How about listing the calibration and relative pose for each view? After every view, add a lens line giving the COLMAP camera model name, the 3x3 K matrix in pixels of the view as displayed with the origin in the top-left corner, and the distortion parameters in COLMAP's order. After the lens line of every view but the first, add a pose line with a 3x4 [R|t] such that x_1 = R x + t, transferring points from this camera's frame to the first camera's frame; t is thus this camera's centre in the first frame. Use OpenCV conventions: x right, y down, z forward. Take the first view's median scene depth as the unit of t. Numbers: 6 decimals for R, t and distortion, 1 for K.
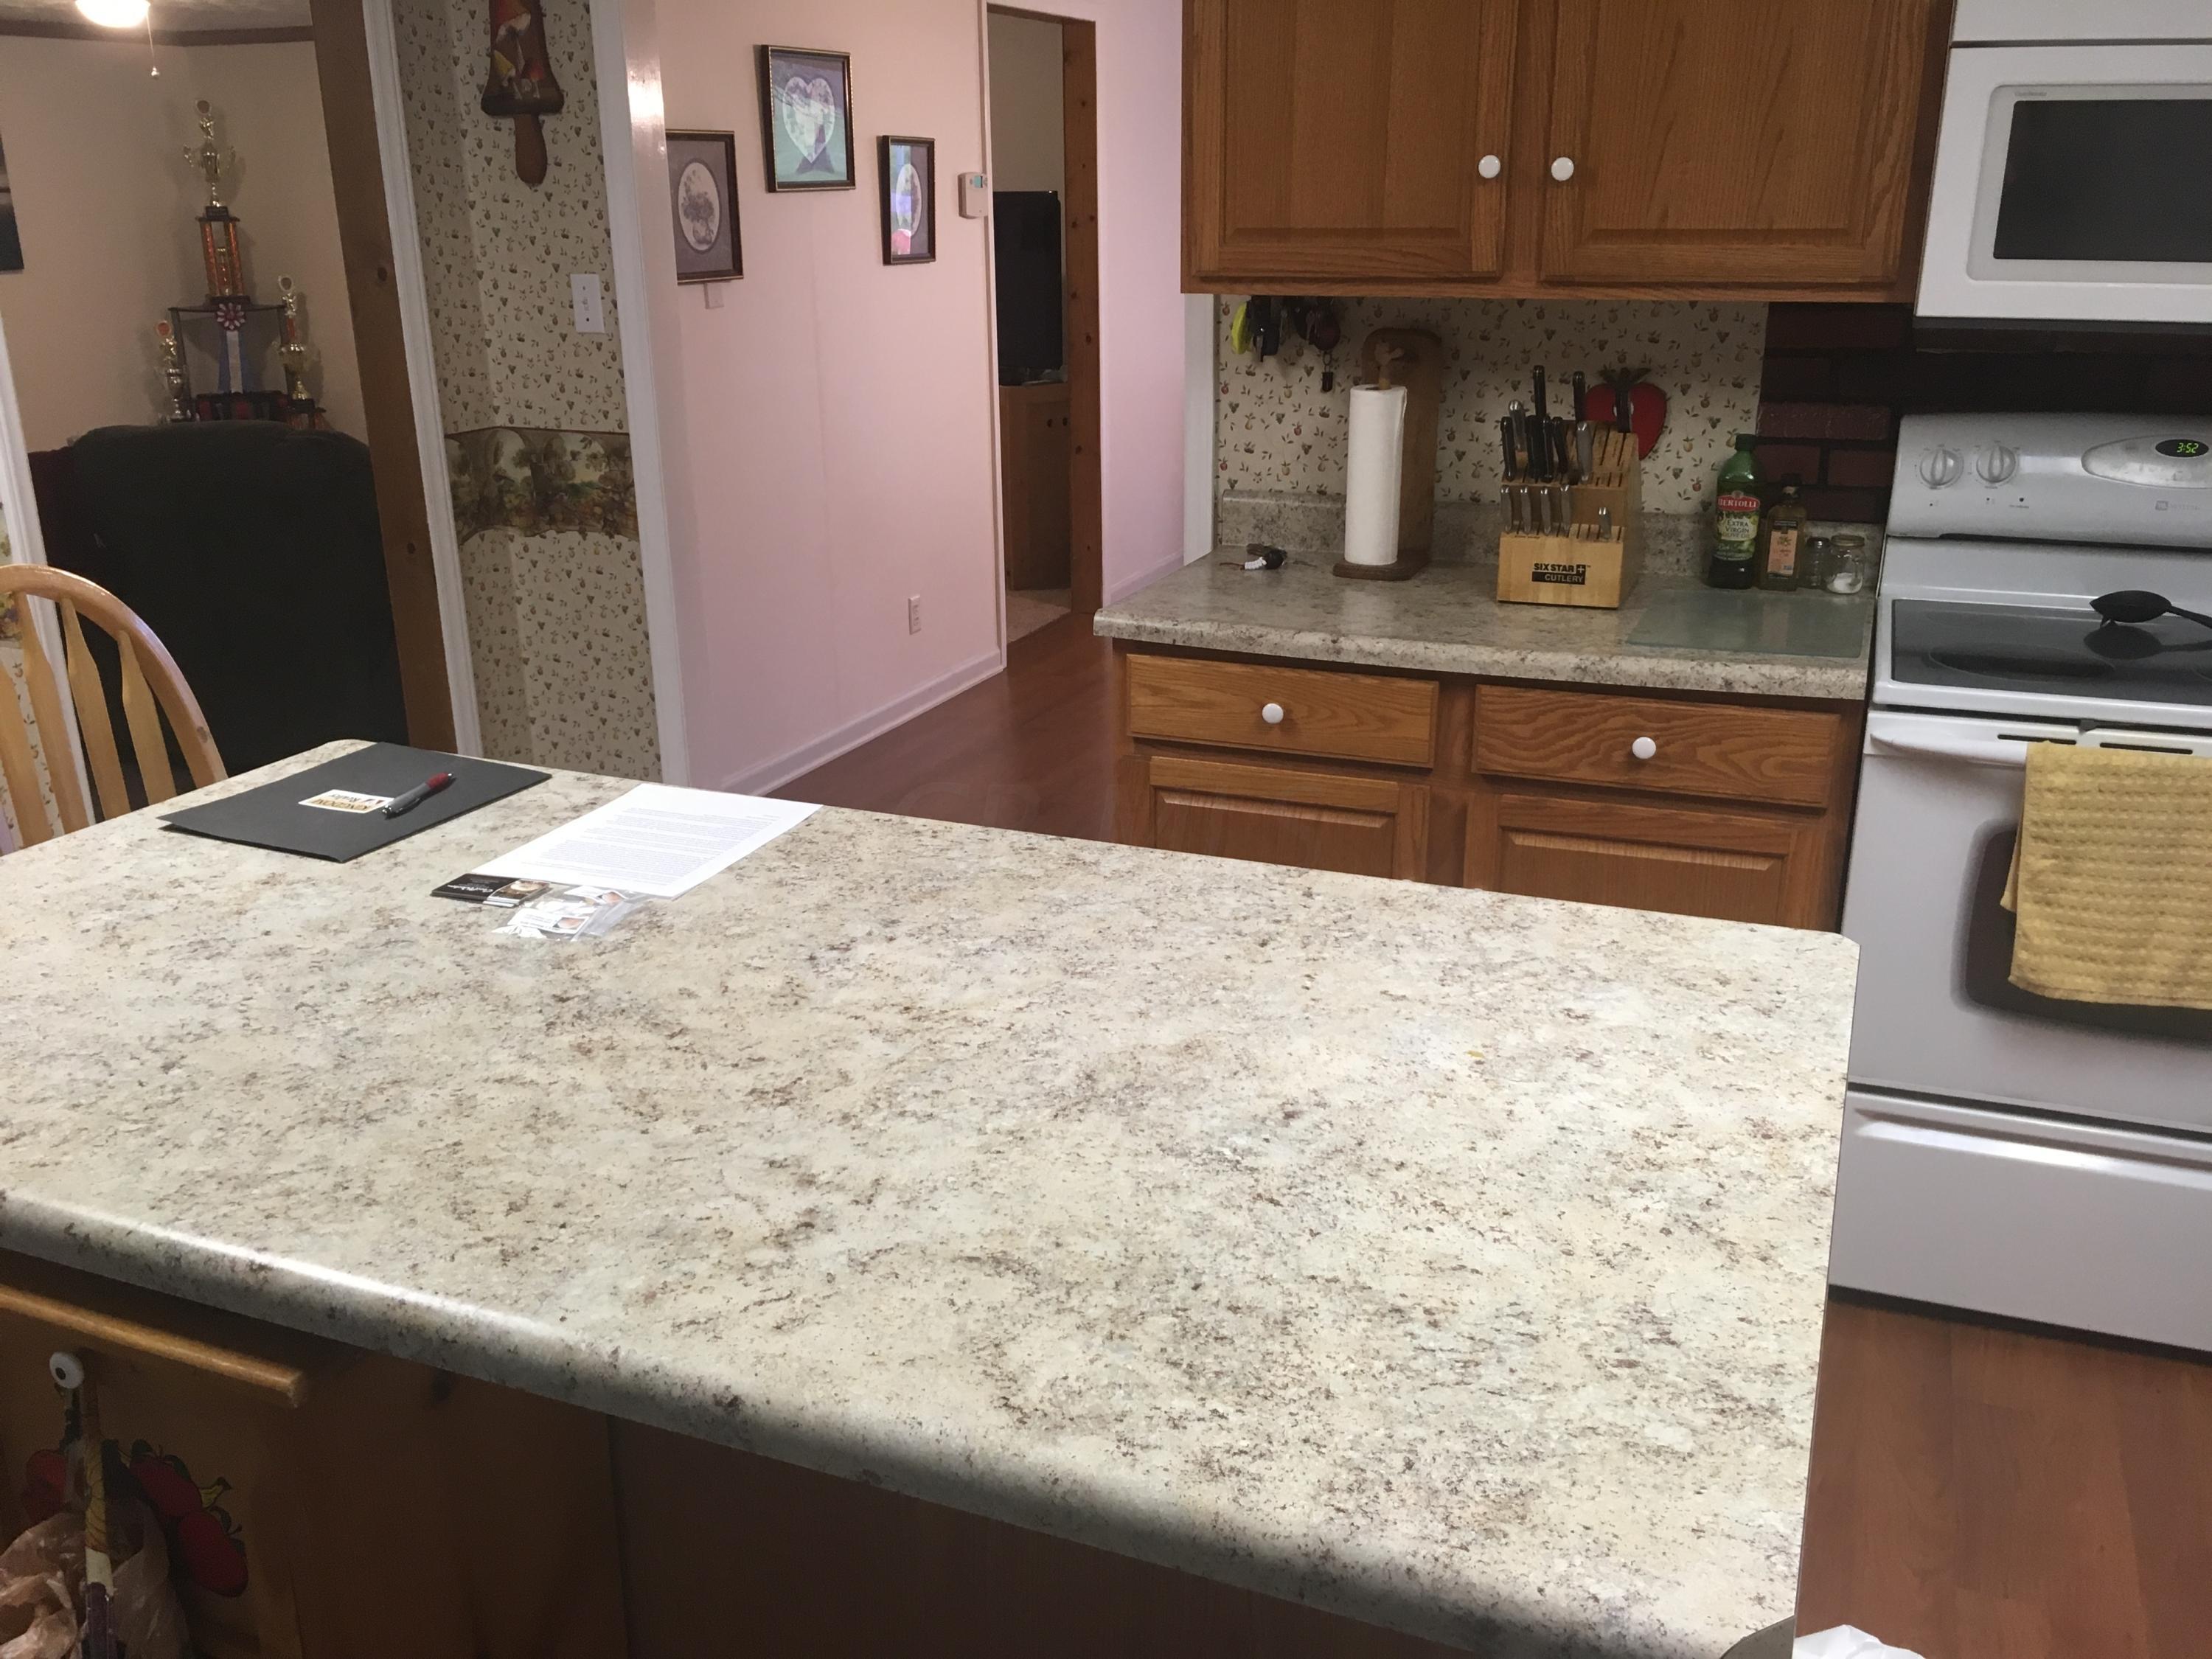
lens RADIAL K [[1881.0, 0, 1108.9], [0, 1881.0, 833.1], [0, 0, 1]] dist [0.072213, -0.103545]
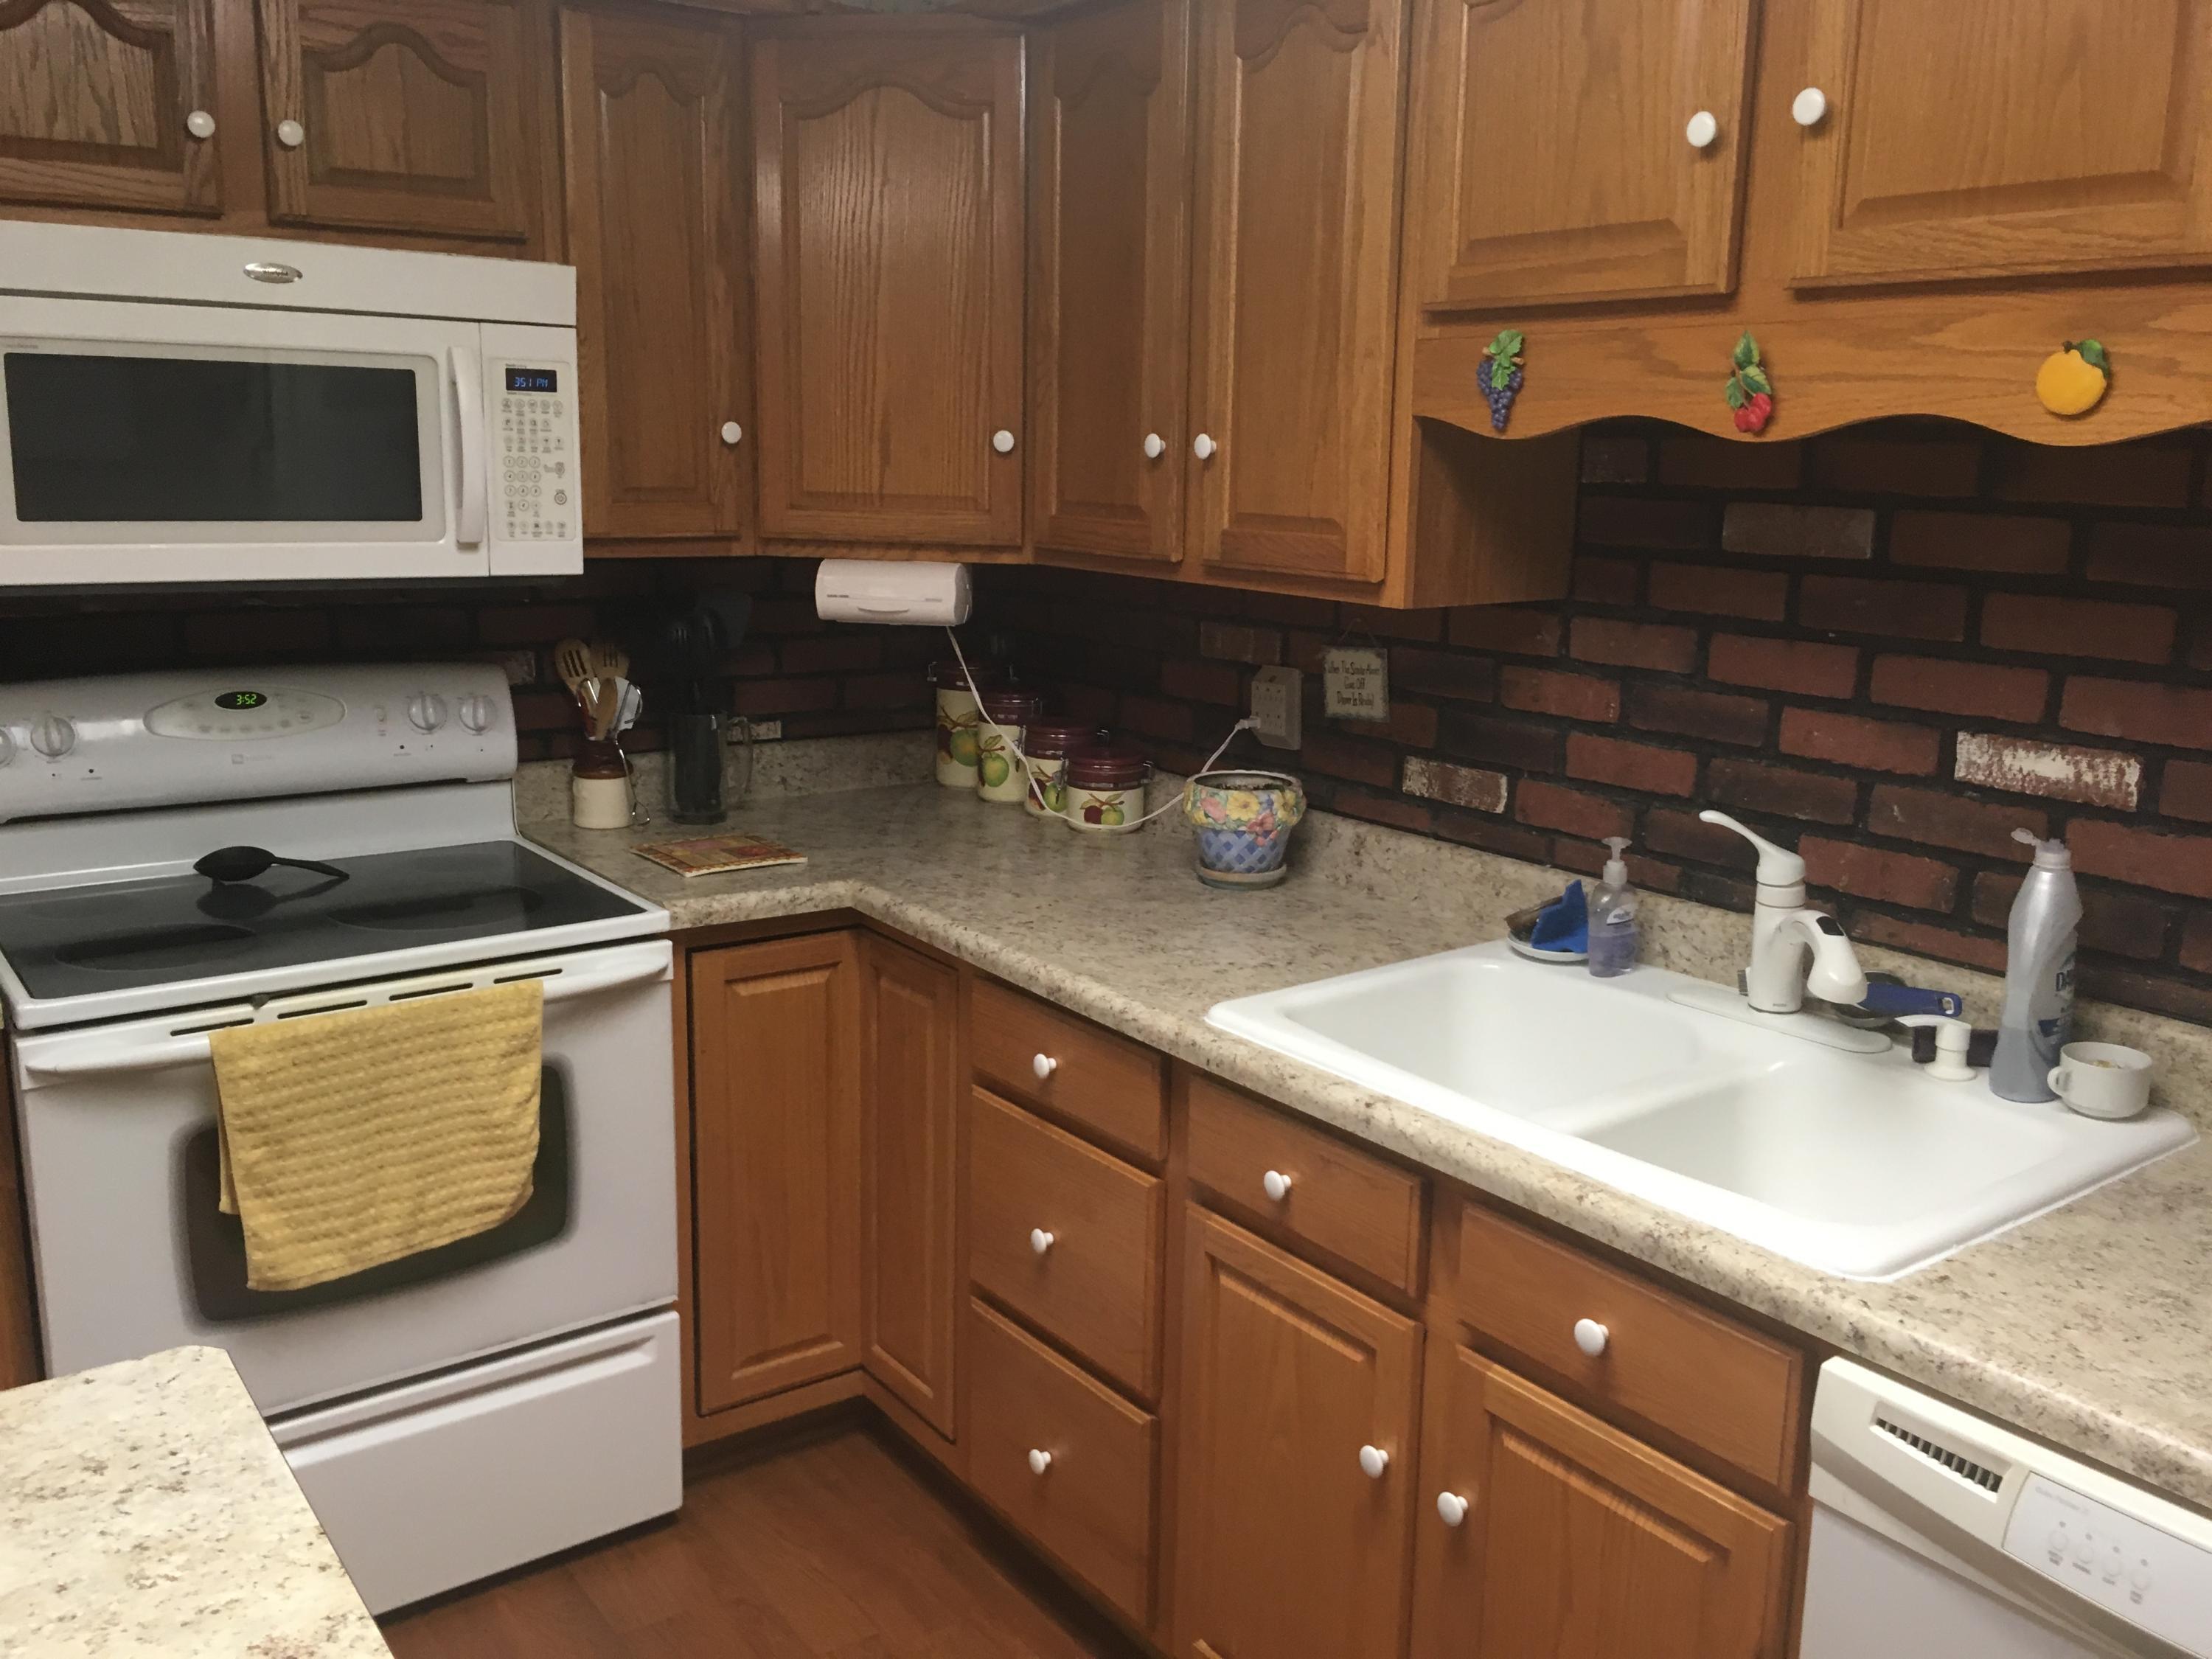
lens RADIAL K [[1881.0, 0, 1108.9], [0, 1881.0, 833.1], [0, 0, 1]] dist [0.072213, -0.103545]
pose [[0.526430, -0.158258, 0.835360, -0.057389], [0.249987, 0.967905, 0.025831, -0.079398], [-0.812637, 0.195230, 0.549096, 0.172904]]
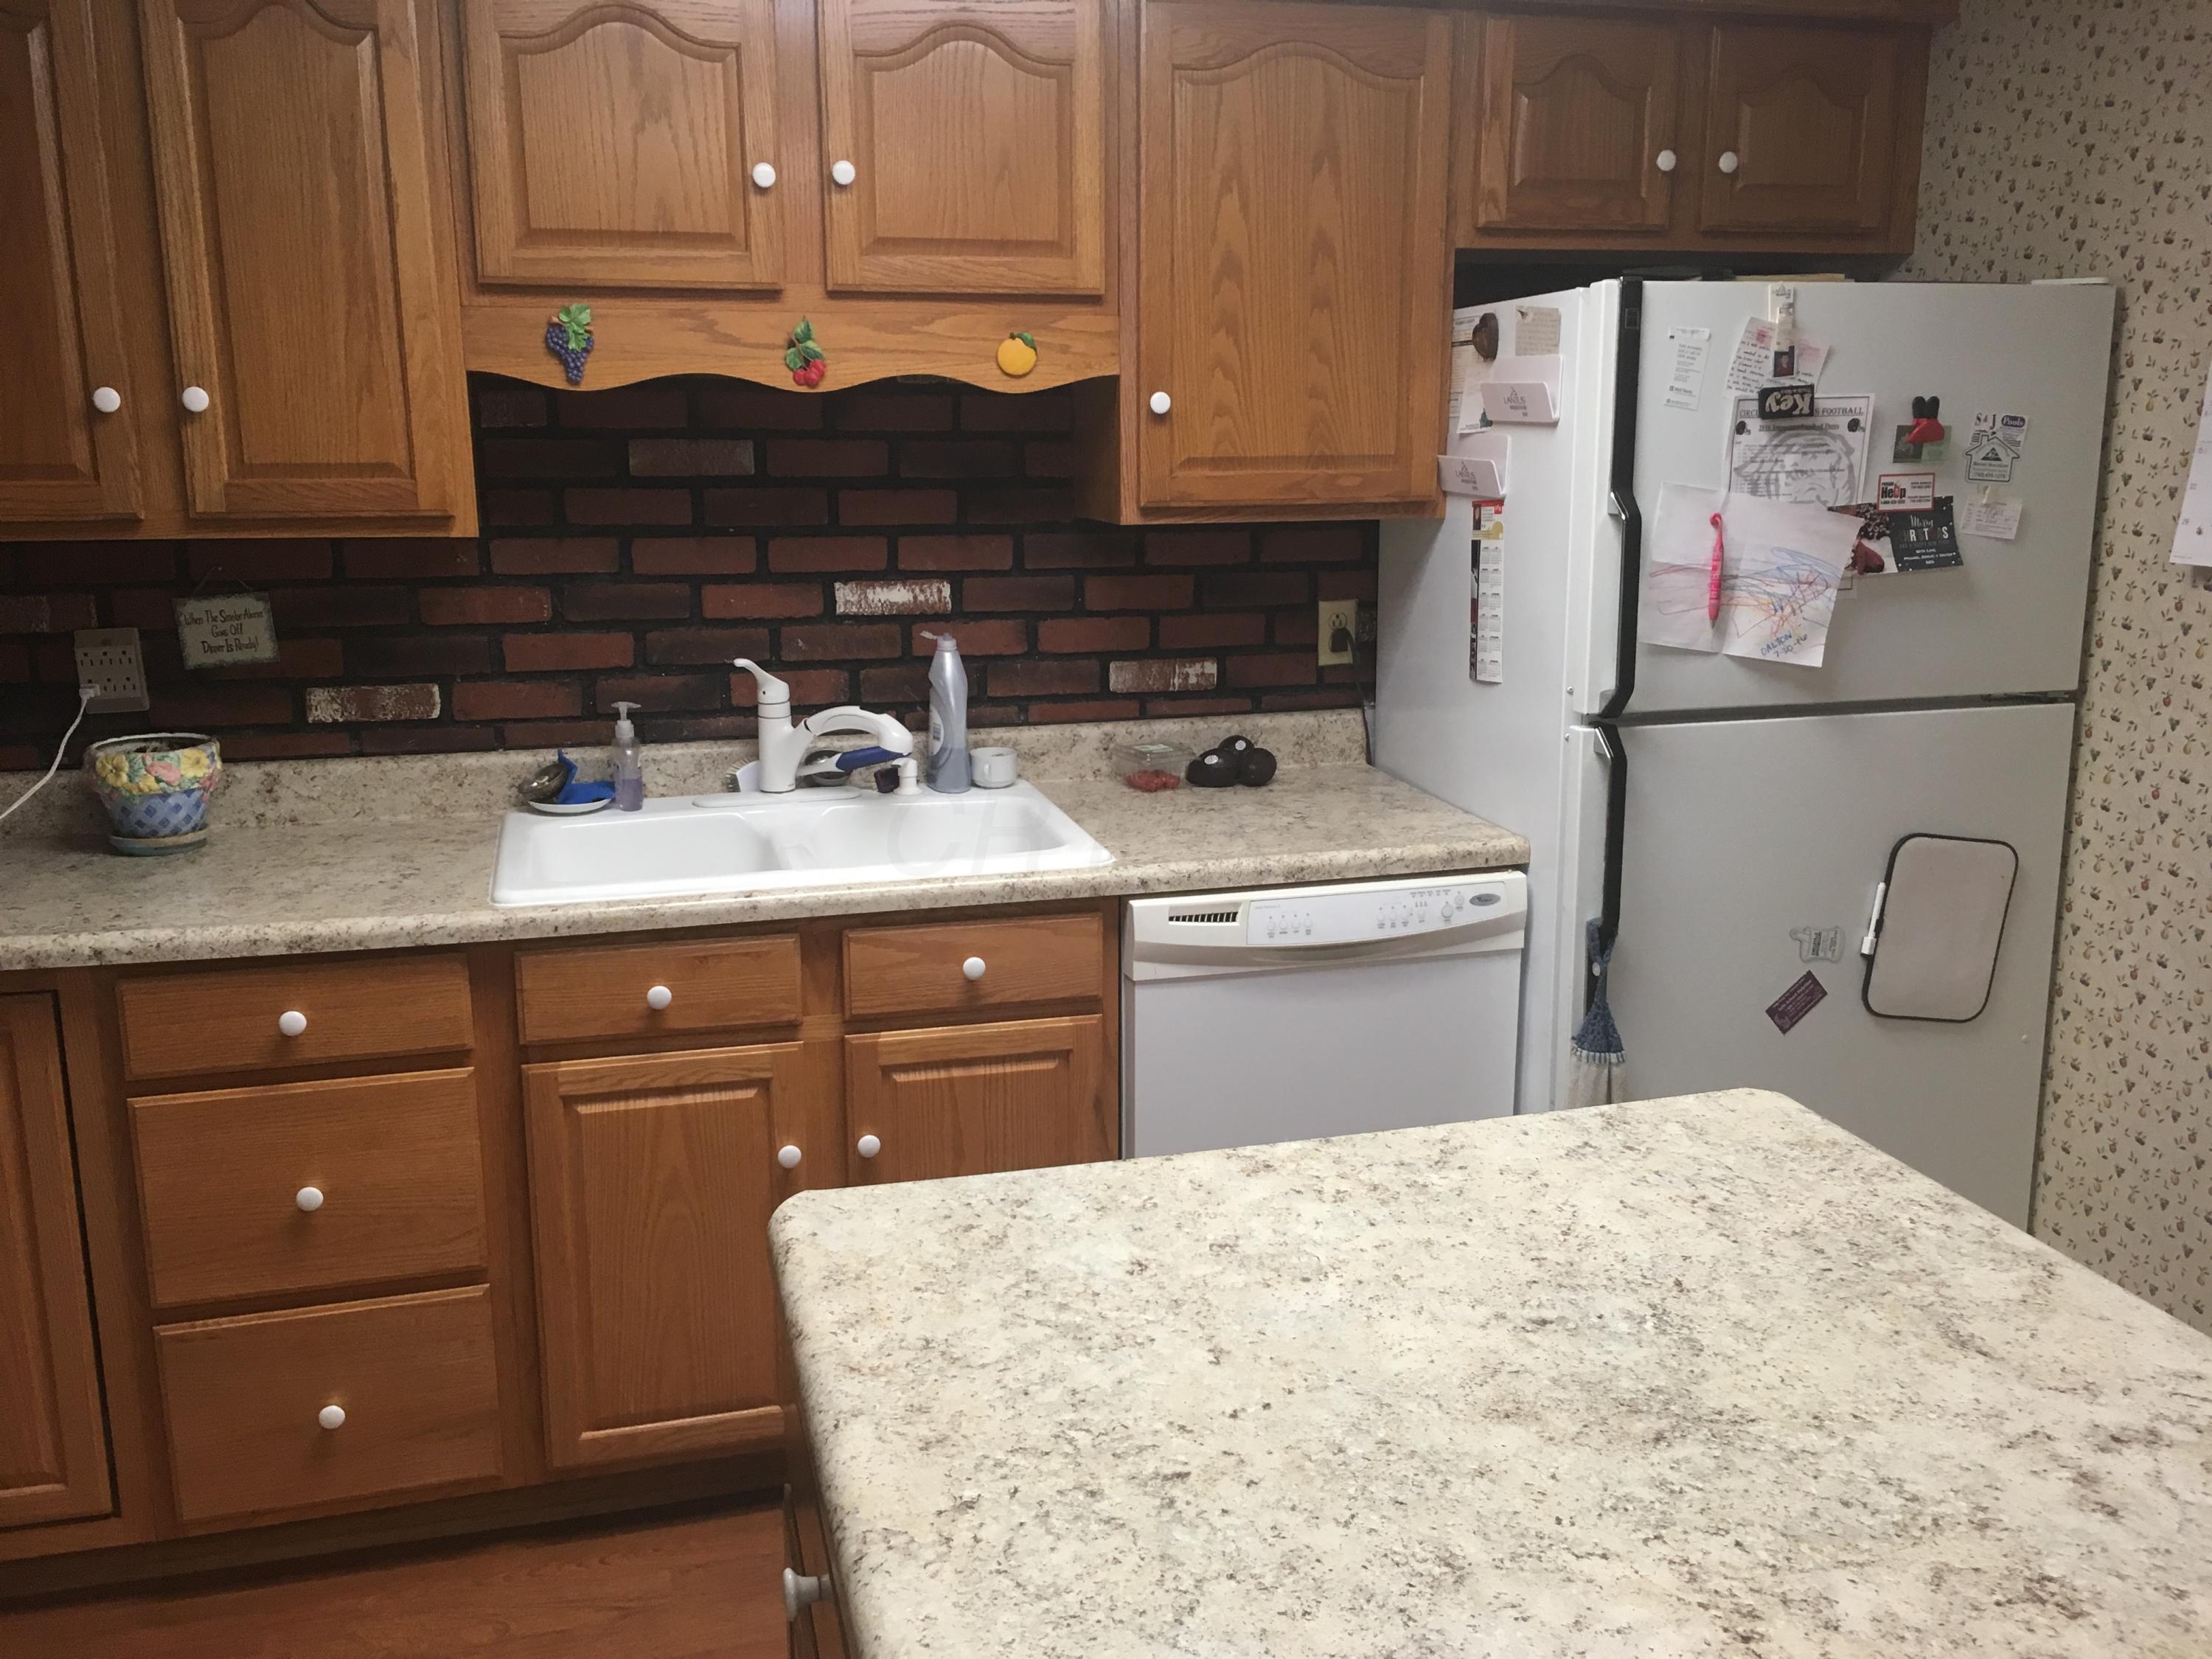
lens RADIAL K [[1881.0, 0, 1108.9], [0, 1881.0, 833.1], [0, 0, 1]] dist [0.072213, -0.103545]
pose [[-0.611335, -0.162230, 0.774565, -0.384835], [0.258376, 0.884210, 0.389121, -0.408390], [-0.748005, 0.438012, -0.498632, 1.214607]]
